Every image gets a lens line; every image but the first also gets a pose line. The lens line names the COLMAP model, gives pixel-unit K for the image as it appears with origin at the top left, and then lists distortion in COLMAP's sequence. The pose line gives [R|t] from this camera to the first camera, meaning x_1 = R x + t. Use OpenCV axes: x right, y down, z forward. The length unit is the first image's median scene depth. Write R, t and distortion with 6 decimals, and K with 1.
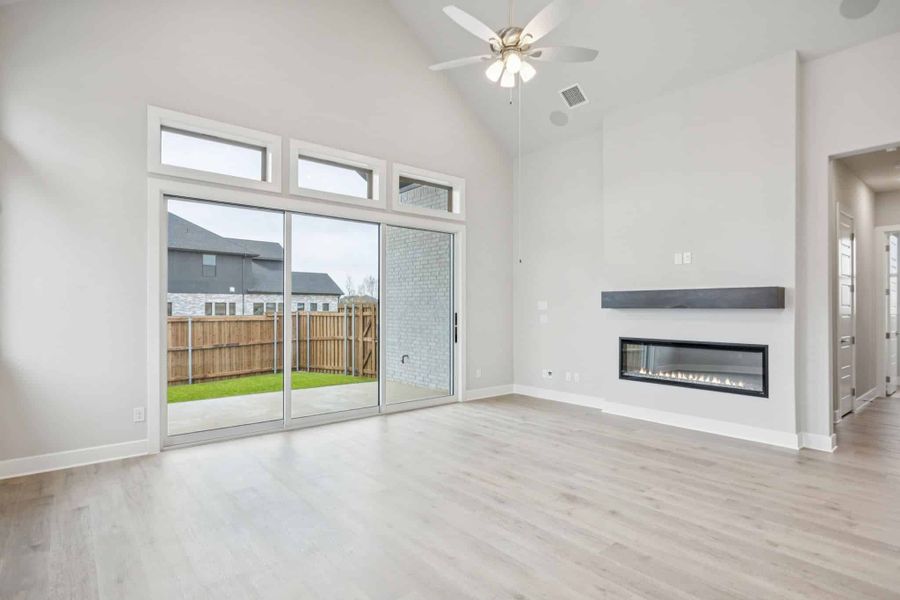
lens RADIAL K [[456.0, 0, 442.1], [0, 456.0, 307.4], [0, 0, 1]] dist [0.000141, -0.000806]
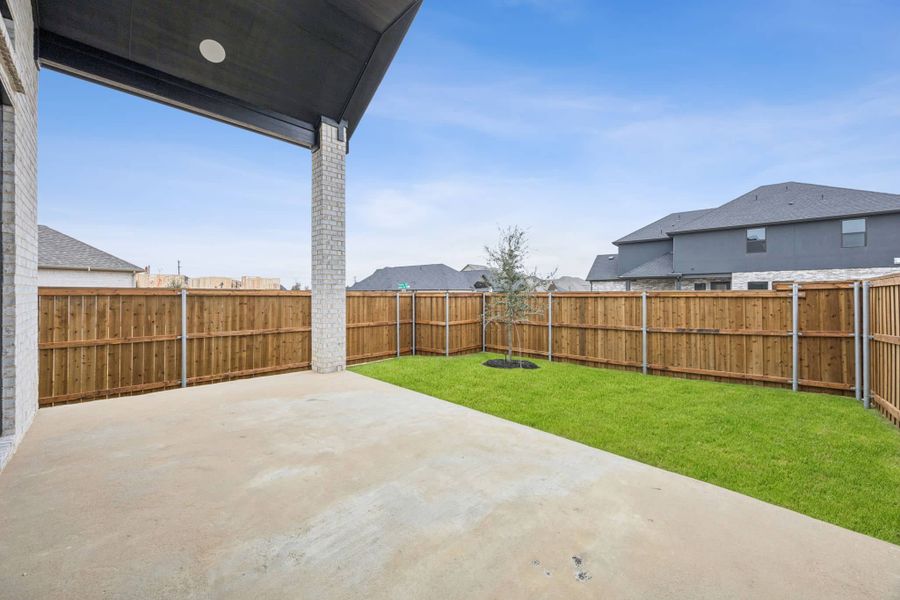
lens RADIAL K [[343.7, 0, 449.1], [0, 343.7, 292.6], [0, 0, 1]] dist [0.002992, 0.000262]
pose [[0.111160, -0.005626, -0.993787, 0.017249], [0.007035, 0.999963, -0.004874, 0.024503], [0.993778, -0.006450, 0.111196, 0.587574]]
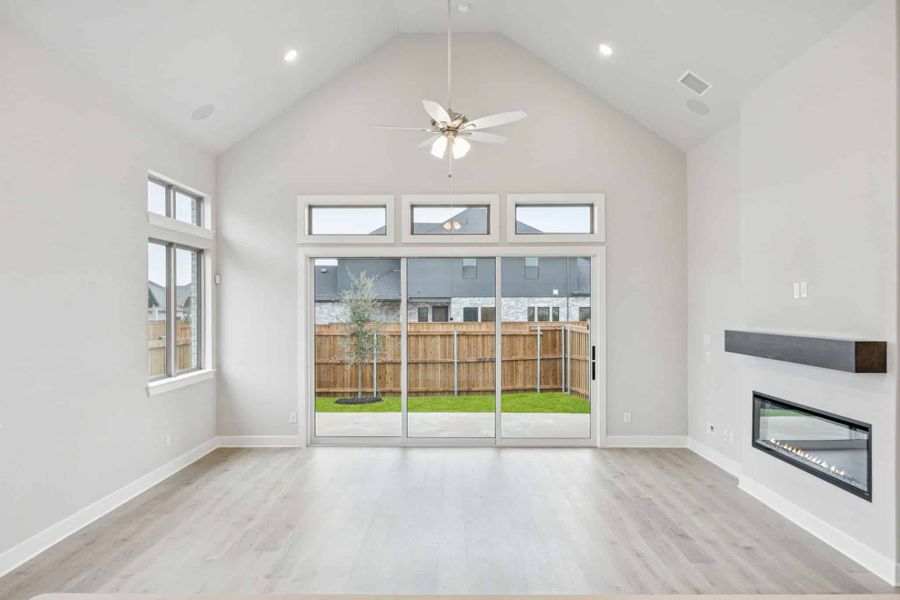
lens RADIAL K [[586.2, 0, 455.2], [0, 586.2, 304.1], [0, 0, 1]] dist [0.009834, -0.003597]
pose [[0.776231, -0.004459, -0.630433, 0.281433], [0.003518, 0.999990, -0.002741, -0.035002], [0.630439, -0.000090, 0.776239, -0.028013]]
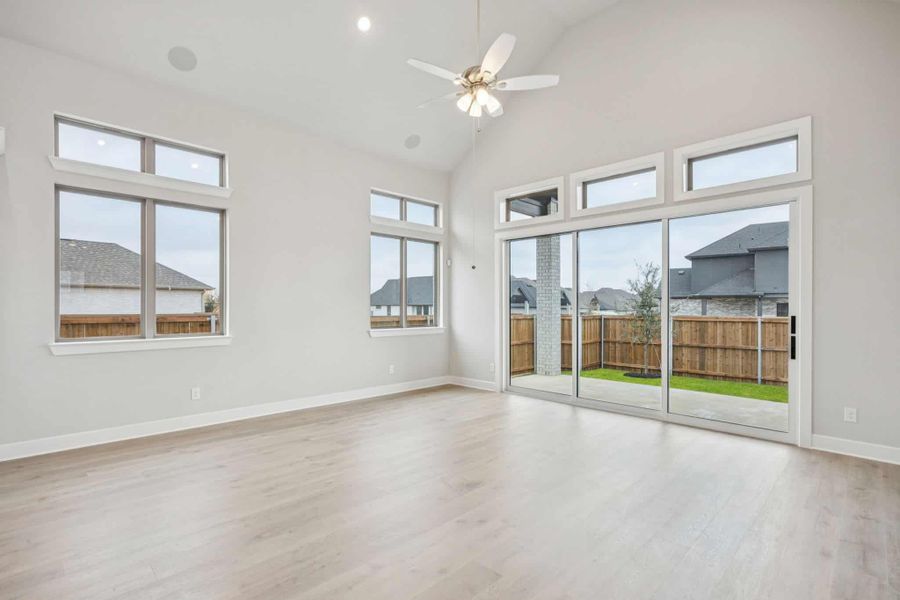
lens RADIAL K [[434.0, 0, 450.9], [0, 434.0, 307.4], [0, 0, 1]] dist [0.001853, 0.000467]
pose [[0.112132, -0.000772, -0.993693, 0.327026], [-0.000964, 0.999999, -0.000886, 0.000178], [0.993693, 0.001058, 0.112131, 0.213190]]
